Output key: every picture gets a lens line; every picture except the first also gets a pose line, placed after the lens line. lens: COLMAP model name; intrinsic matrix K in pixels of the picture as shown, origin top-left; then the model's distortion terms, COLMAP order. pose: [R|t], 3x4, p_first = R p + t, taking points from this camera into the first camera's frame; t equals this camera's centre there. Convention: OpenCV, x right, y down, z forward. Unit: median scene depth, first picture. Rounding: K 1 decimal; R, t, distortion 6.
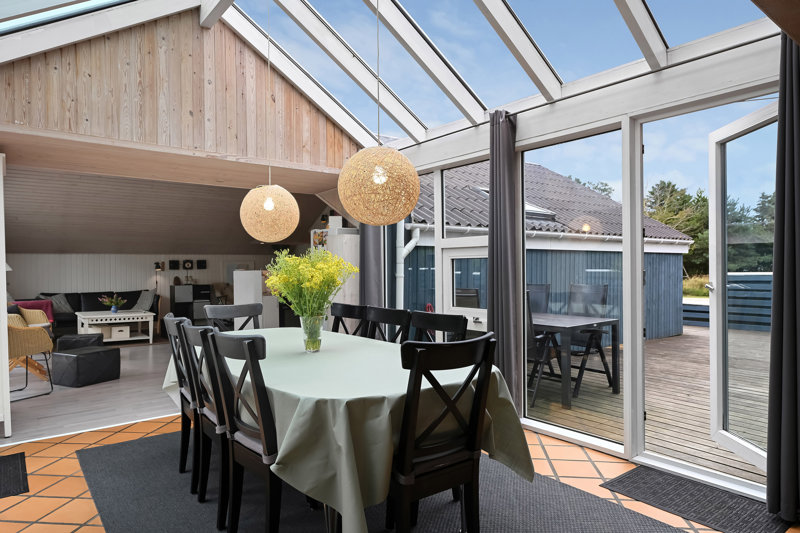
lens RADIAL K [[516.6, 0, 400.0], [0, 516.6, 266.5], [0, 0, 1]] dist [0.008791, 0.001192]
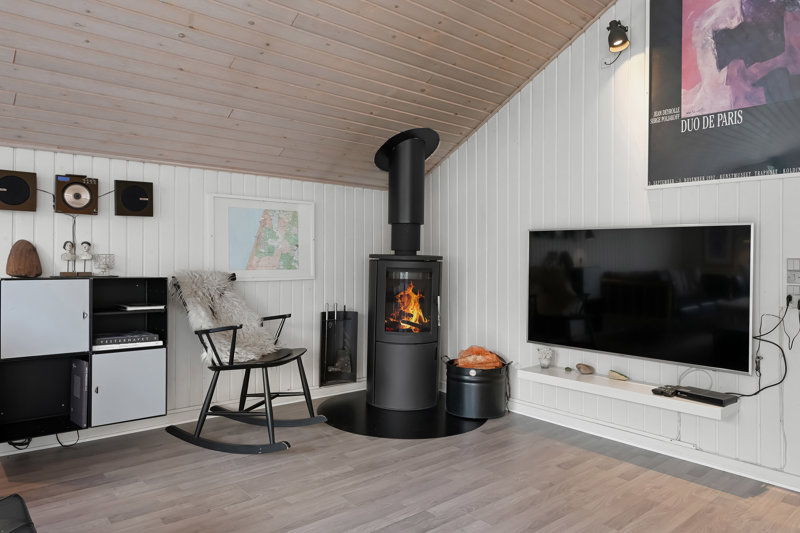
lens RADIAL K [[551.1, 0, 399.2], [0, 551.1, 256.9], [0, 0, 1]] dist [0.008736, 0.003043]
pose [[0.998075, 0.026469, 0.056085, -0.283516], [-0.026550, 0.999647, 0.000695, 0.022786], [-0.056047, -0.002183, 0.998426, 0.763499]]
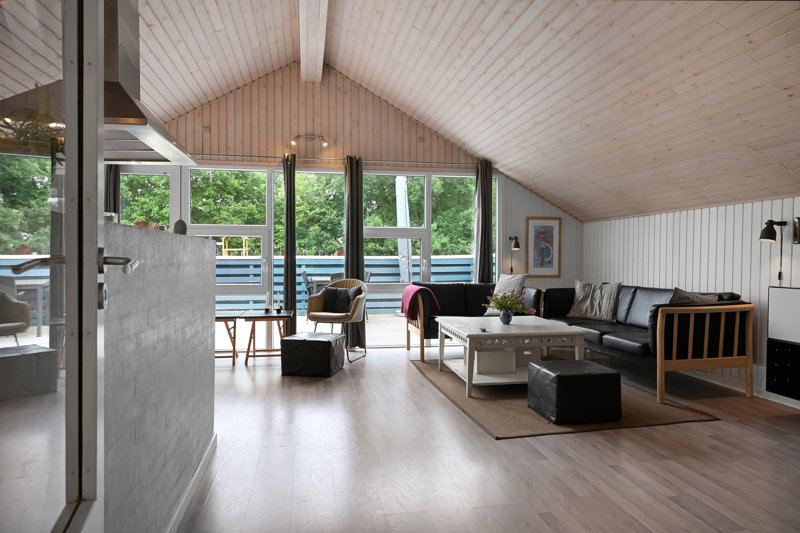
lens RADIAL K [[523.3, 0, 400.0], [0, 523.3, 266.5], [0, 0, 1]] dist [-0.000529, 0.000137]
pose [[-0.465477, 0.021210, -0.884806, -0.022985], [0.001406, 0.999729, 0.023226, 0.015605], [0.885059, 0.009567, -0.465381, 0.950597]]
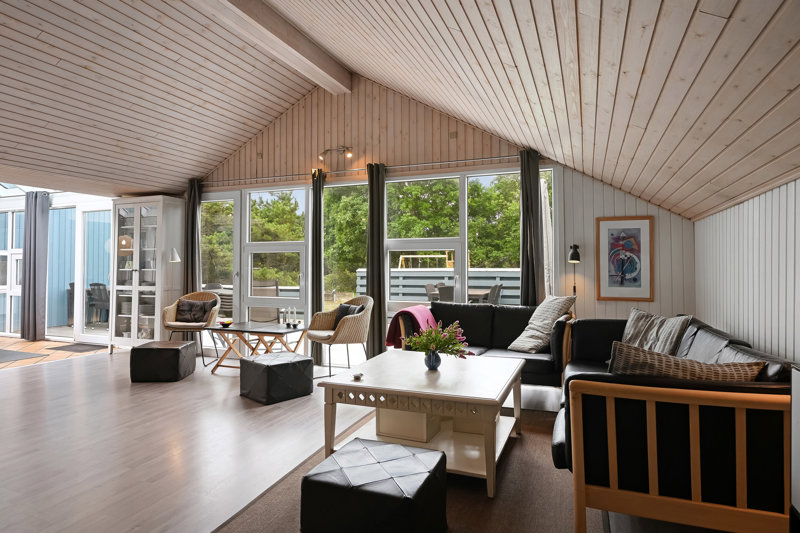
lens RADIAL K [[466.2, 0, 400.0], [0, 466.2, 266.5], [0, 0, 1]] dist [0.000470, -0.000389]
pose [[-0.864785, 0.009190, -0.502059, -0.292970], [0.009224, 0.999955, 0.002416, 0.011349], [0.502058, -0.002542, -0.864830, 1.060870]]
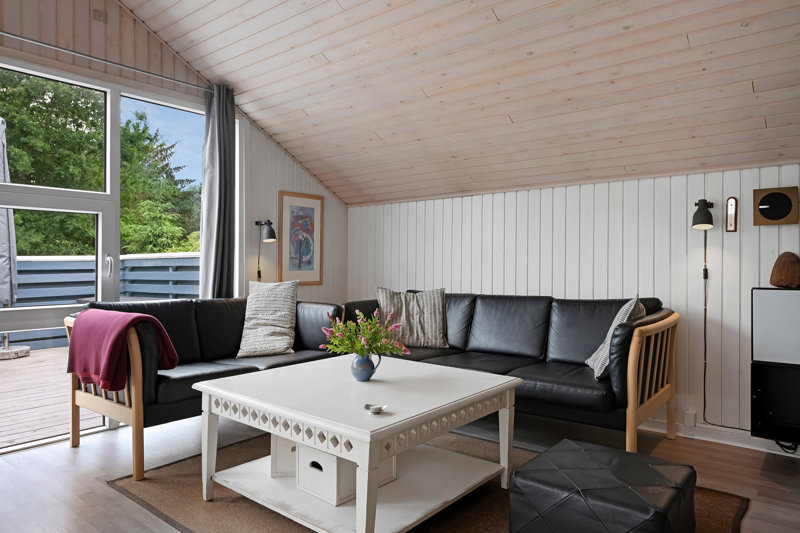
lens RADIAL K [[535.8, 0, 398.8], [0, 535.8, 262.5], [0, 0, 1]] dist [-0.002260, 0.000740]
pose [[0.224135, 0.003752, -0.974551, -0.230822], [-0.000350, 0.999993, 0.003770, 0.024000], [0.974558, -0.000504, 0.224135, 0.789264]]
